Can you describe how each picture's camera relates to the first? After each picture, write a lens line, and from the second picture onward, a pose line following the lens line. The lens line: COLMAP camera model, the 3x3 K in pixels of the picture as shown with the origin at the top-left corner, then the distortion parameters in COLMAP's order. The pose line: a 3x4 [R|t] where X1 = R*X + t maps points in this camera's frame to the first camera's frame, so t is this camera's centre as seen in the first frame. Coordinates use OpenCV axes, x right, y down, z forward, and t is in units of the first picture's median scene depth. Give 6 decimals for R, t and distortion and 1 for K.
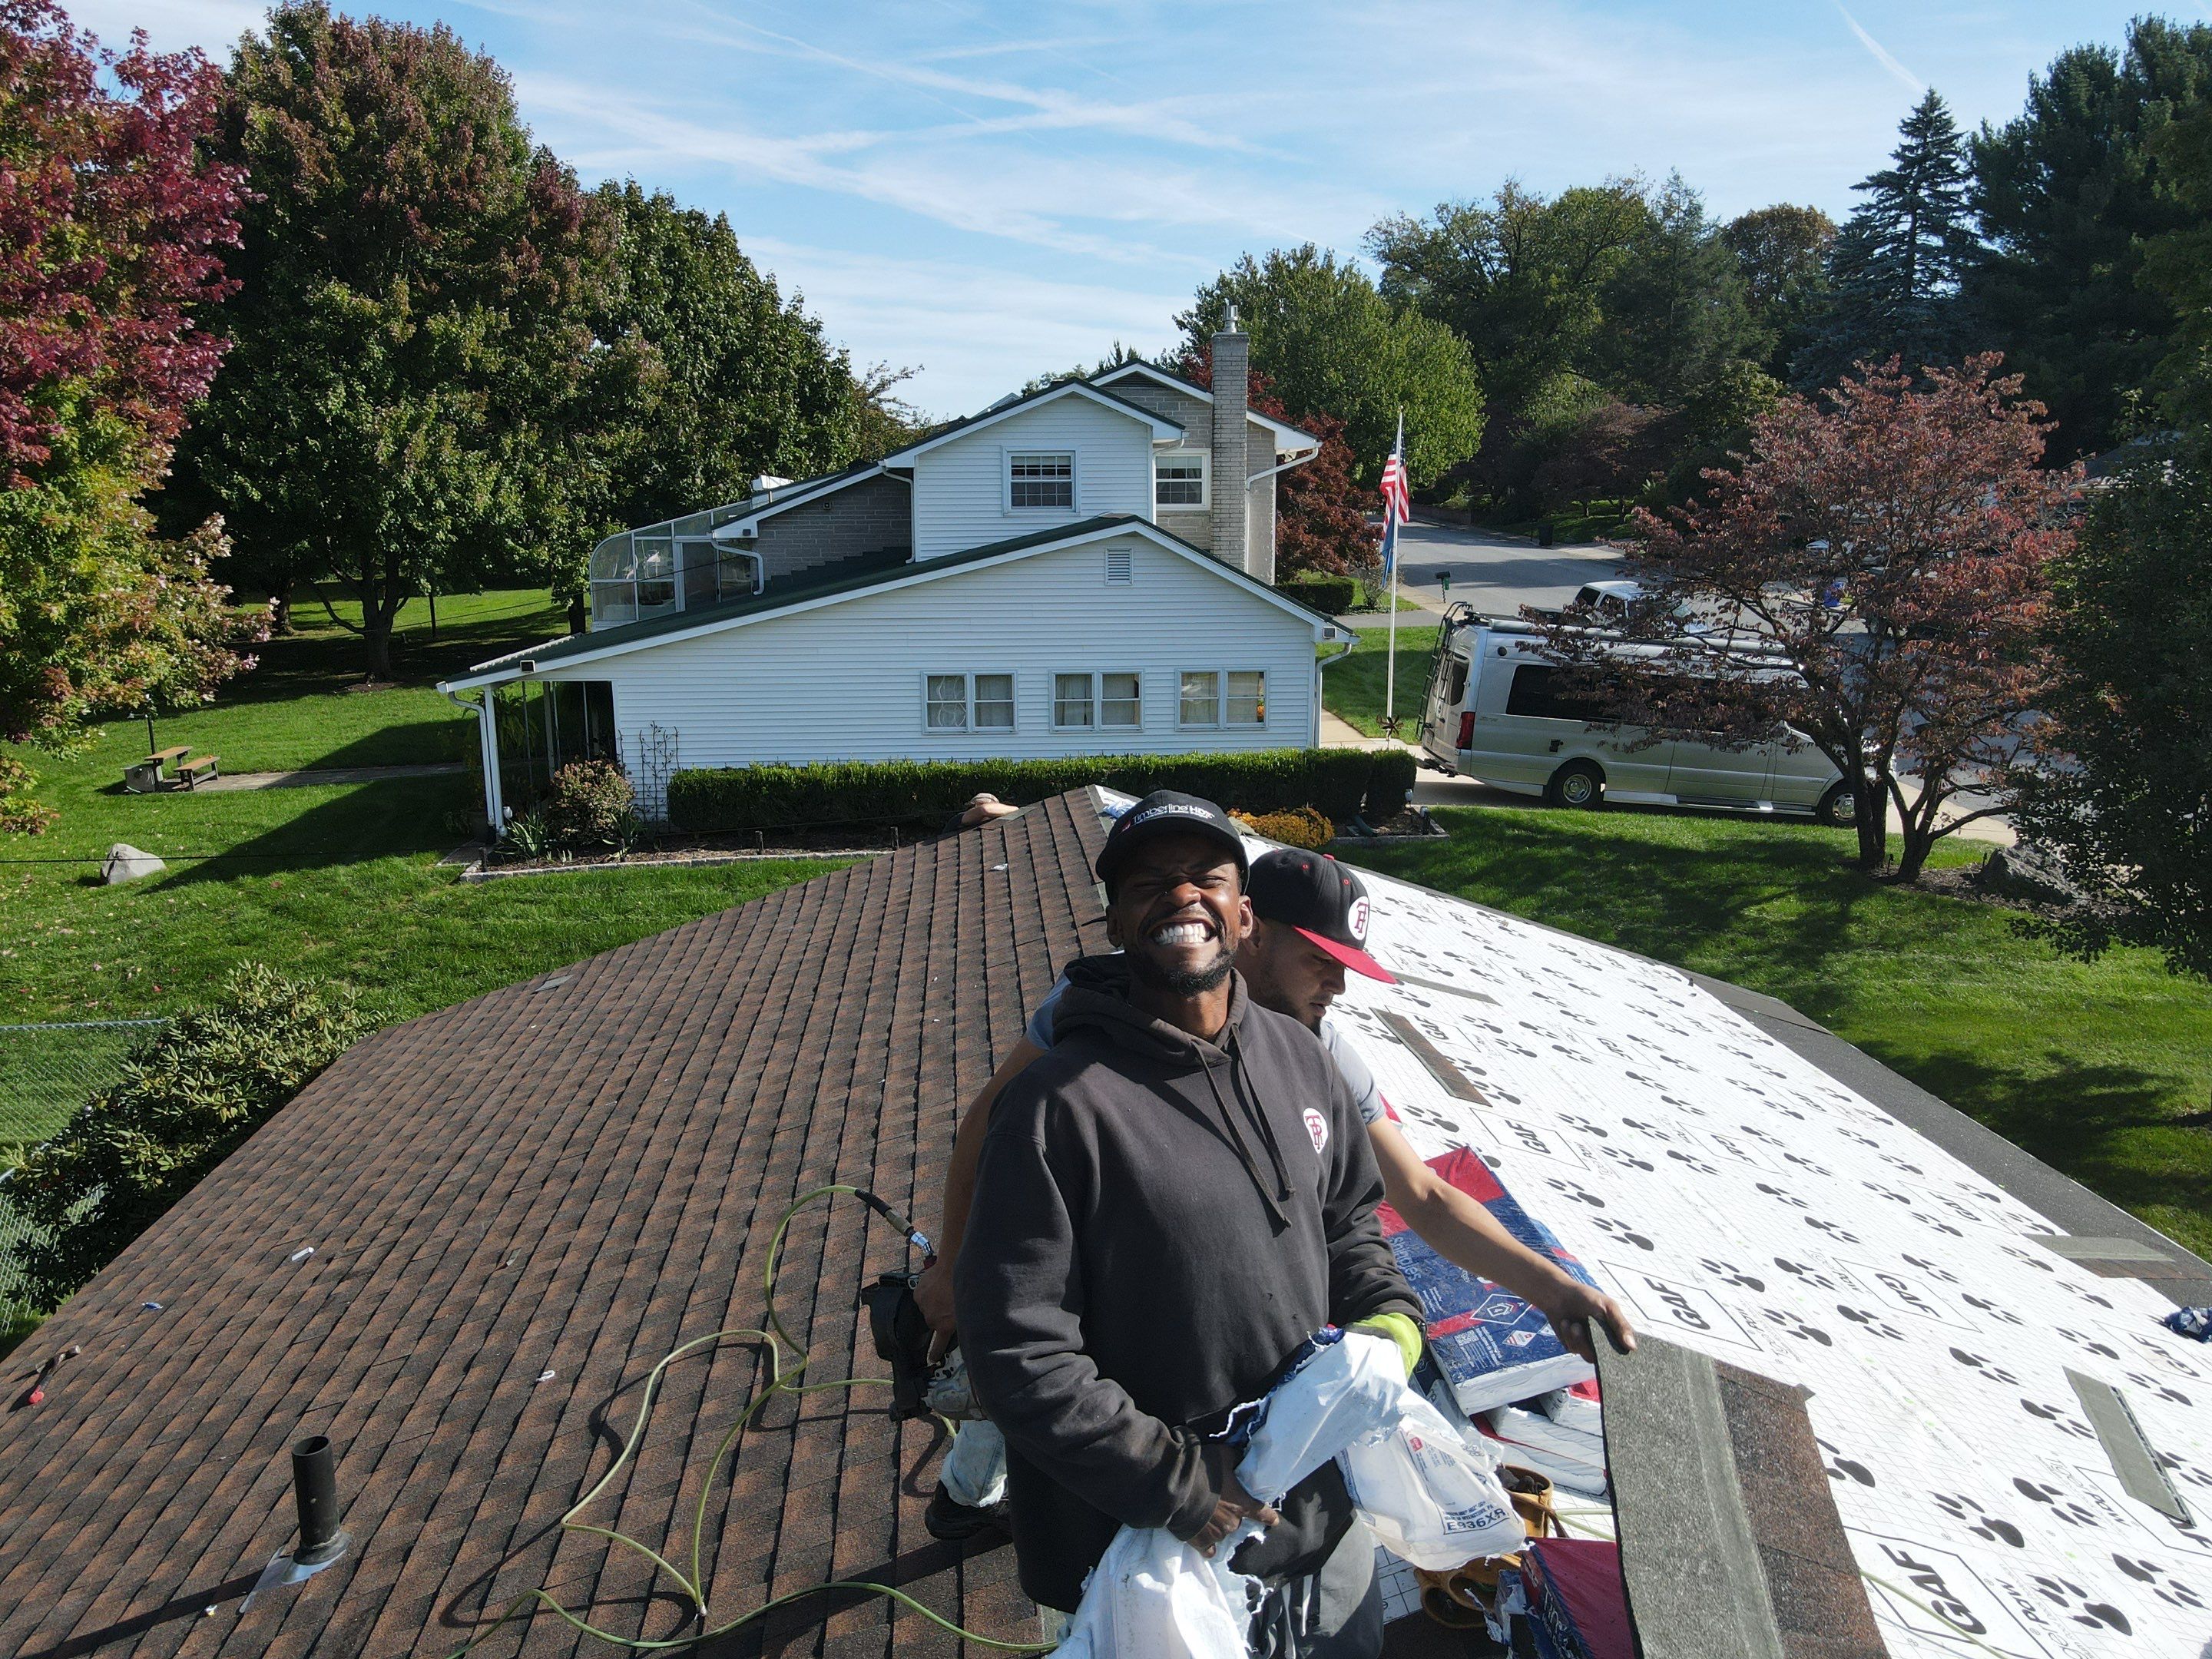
lens RADIAL K [[1618.6, 0, 1092.4], [0, 1618.6, 831.0], [0, 0, 1]] dist [0.009083, 0.011773]
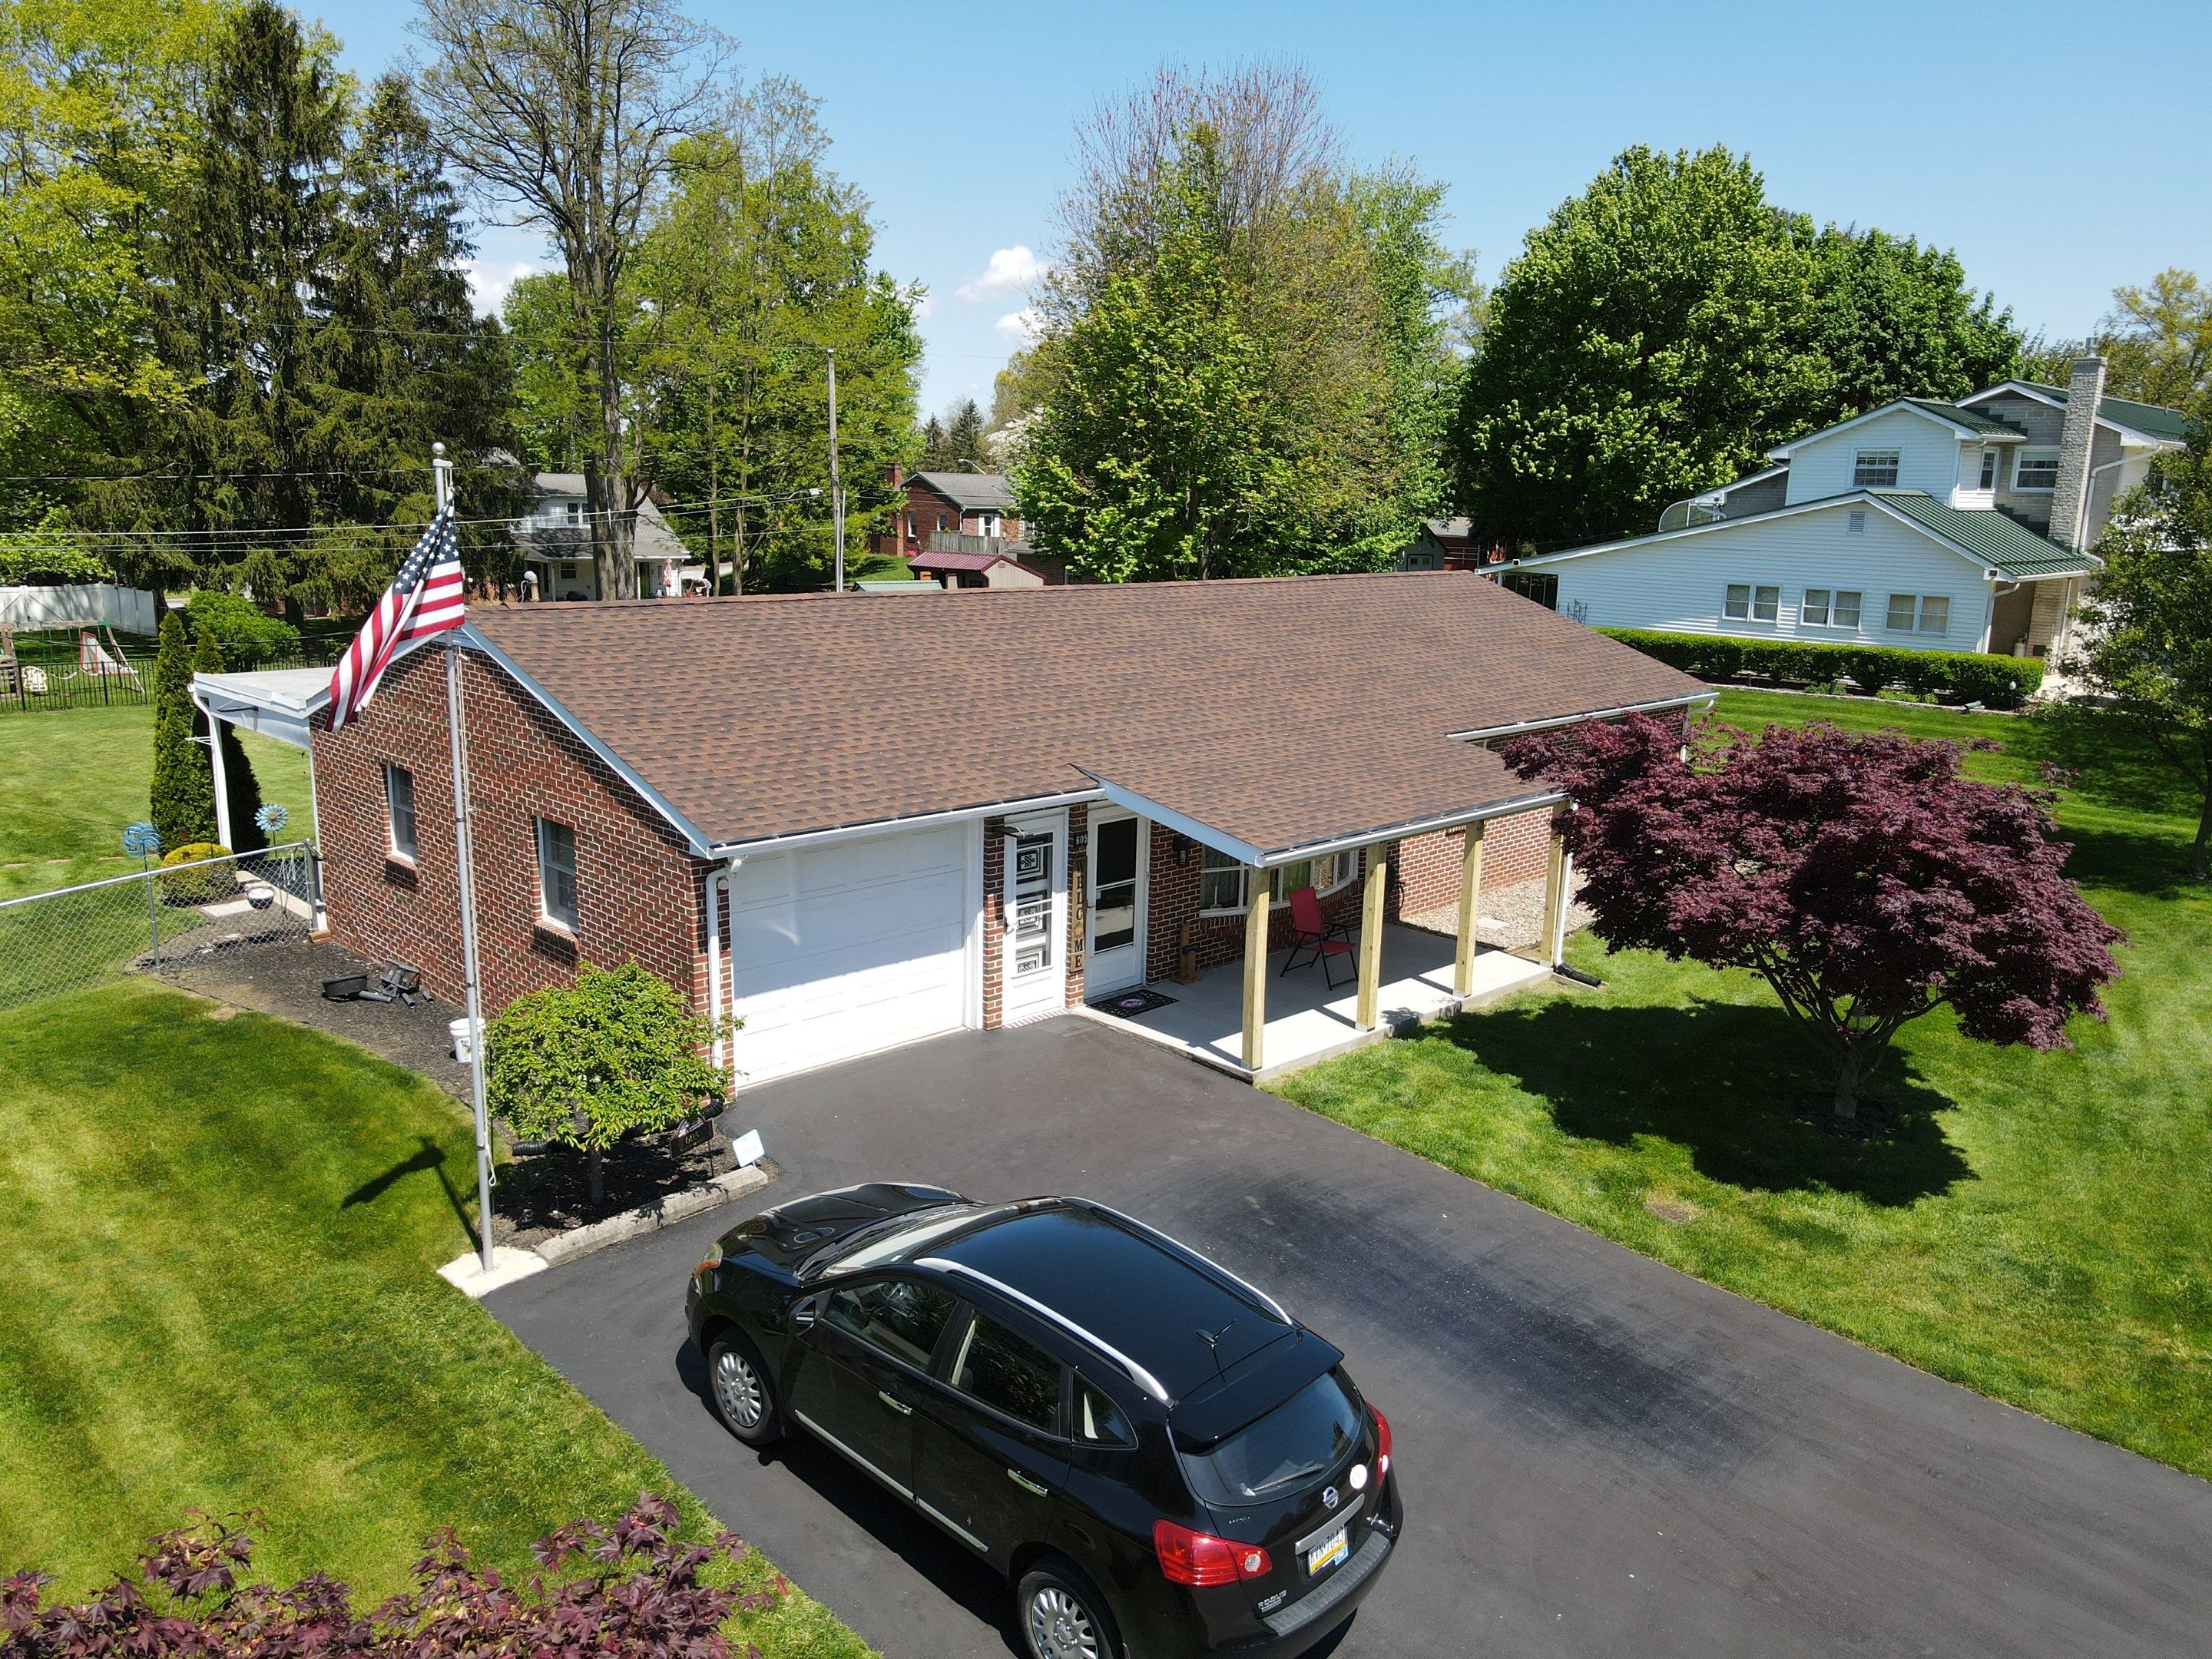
lens RADIAL K [[1618.6, 0, 1095.6], [0, 1618.6, 831.1], [0, 0, 1]] dist [0.009083, 0.011773]
pose [[0.641589, 0.181426, -0.745284, 0.566864], [-0.176695, 0.980452, 0.086563, 0.090741], [0.746420, 0.076150, 0.661104, -0.415136]]
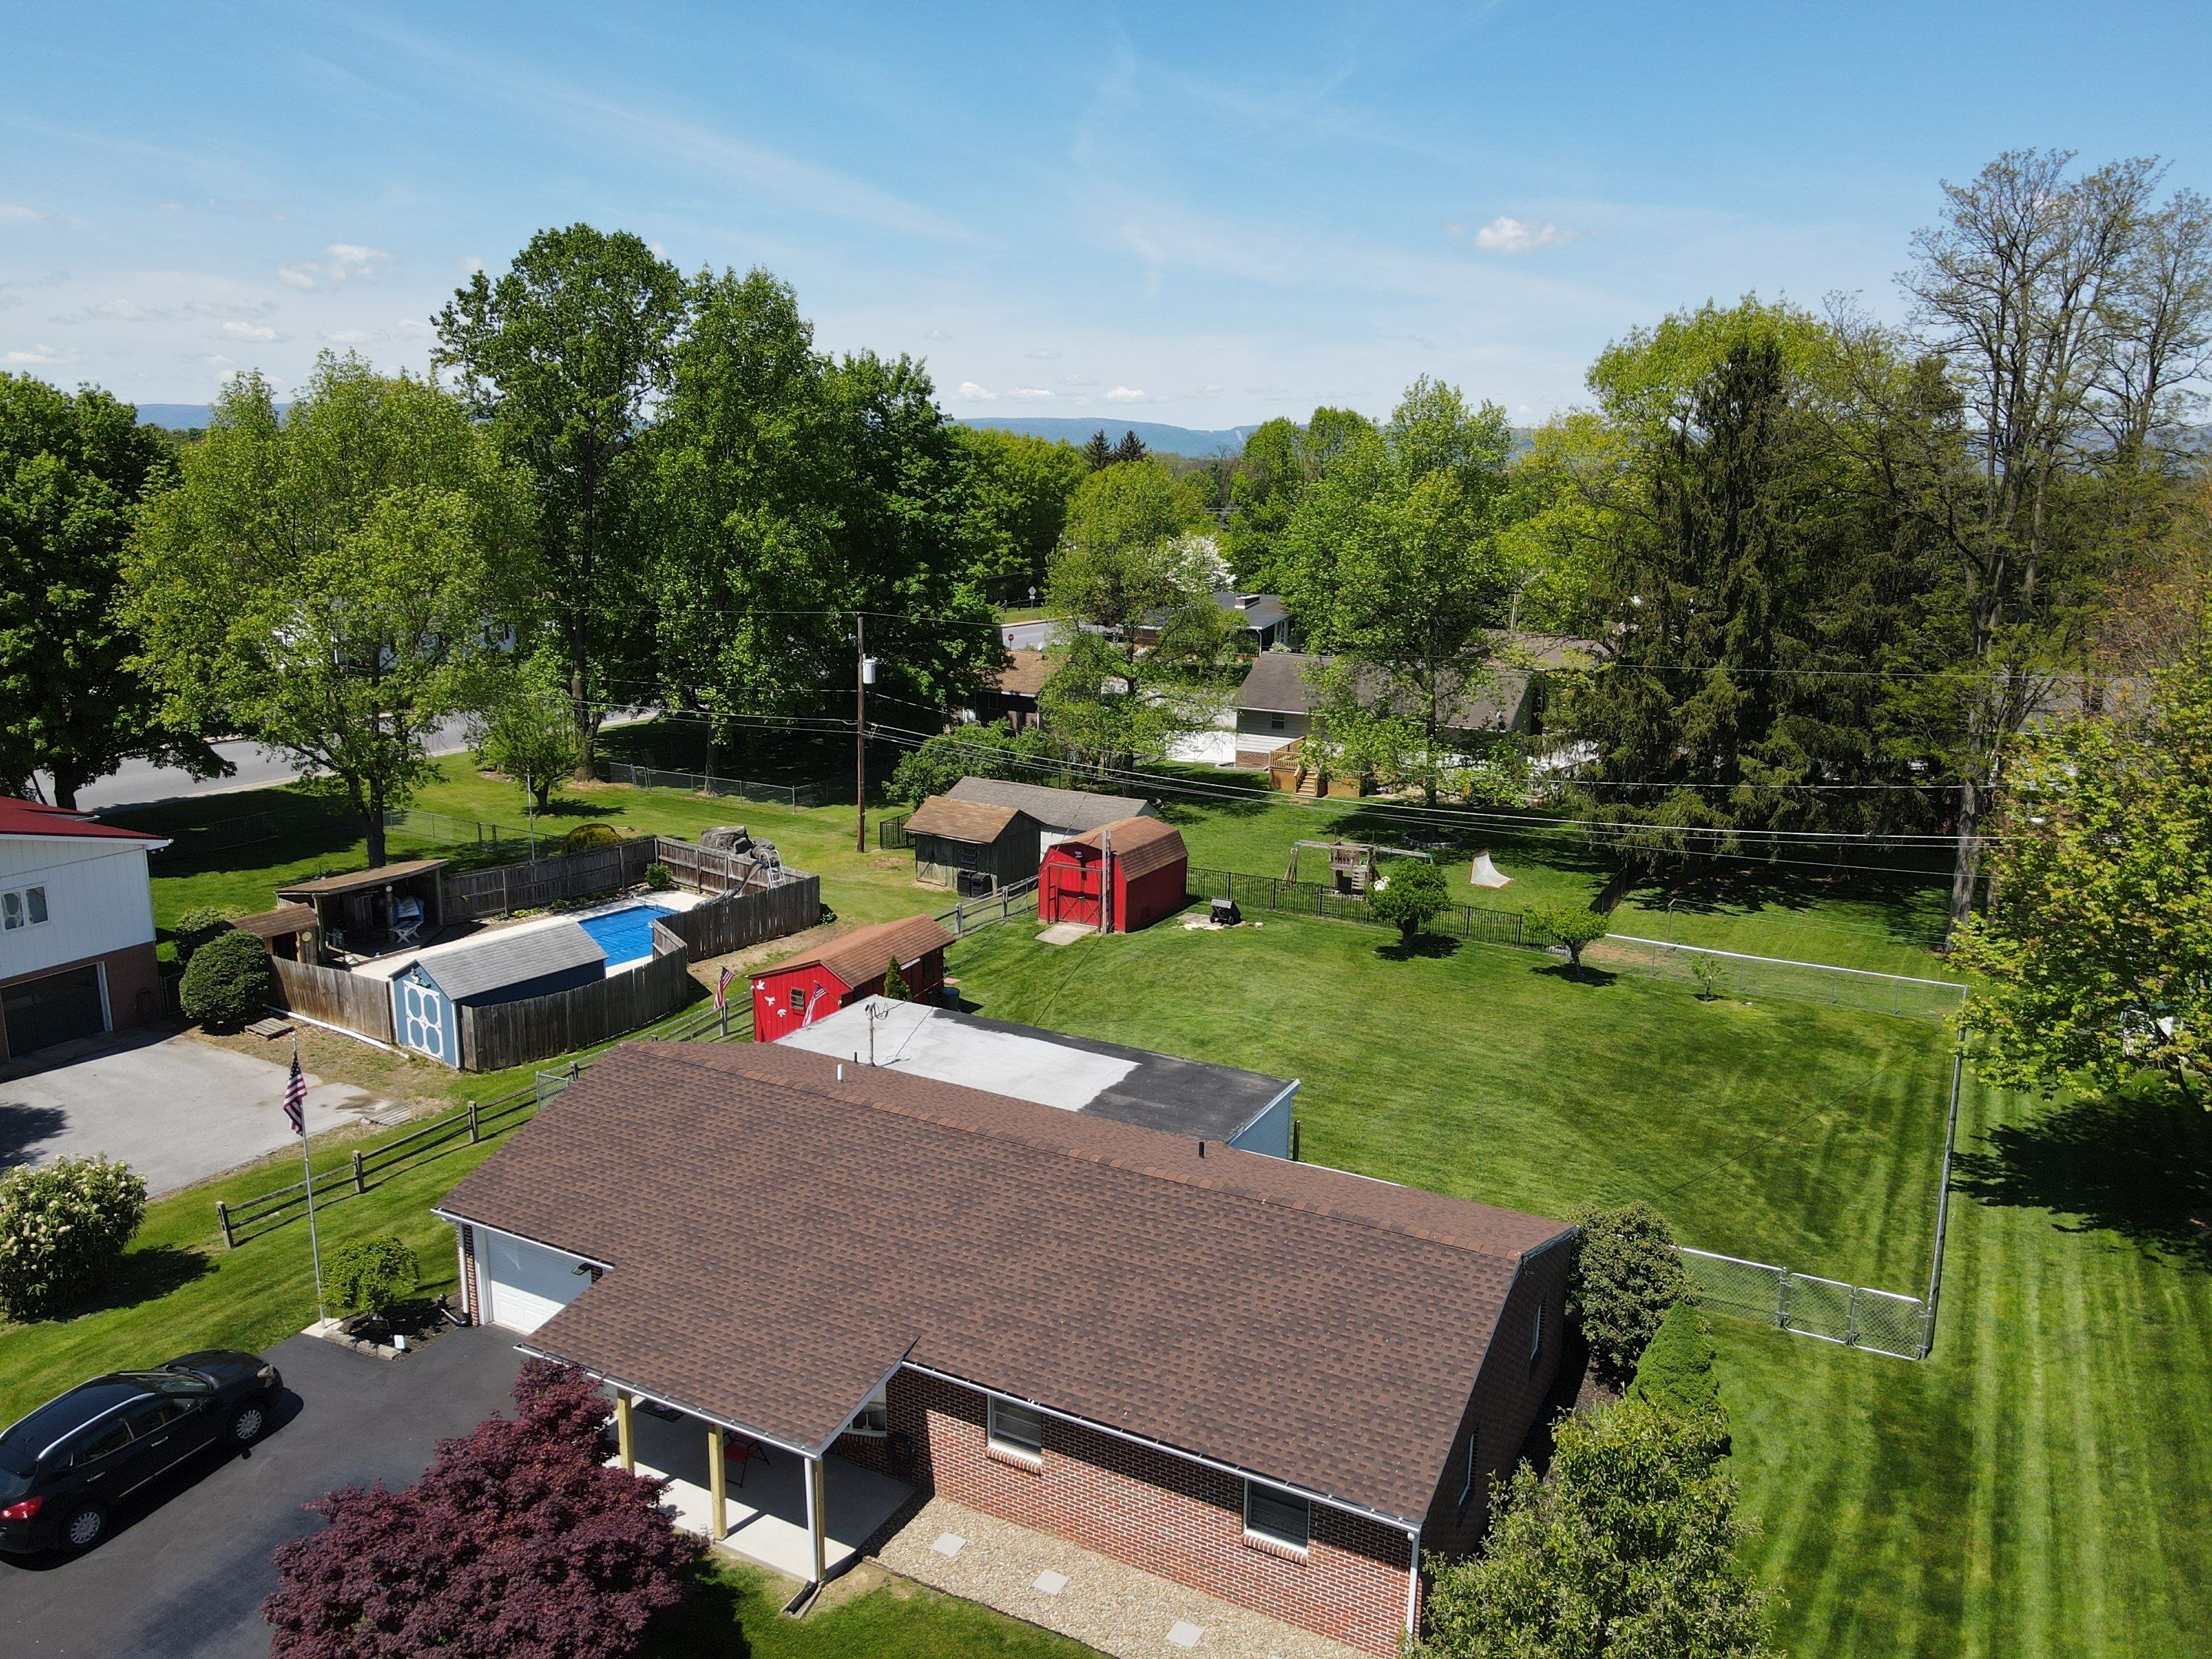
lens RADIAL K [[1618.6, 0, 1094.9], [0, 1618.6, 832.0], [0, 0, 1]] dist [0.009083, 0.011773]
pose [[-0.536029, 0.189055, -0.822758, 0.708641], [-0.178031, 0.927368, 0.329080, -0.416745], [0.825214, 0.322873, -0.463439, 0.450191]]
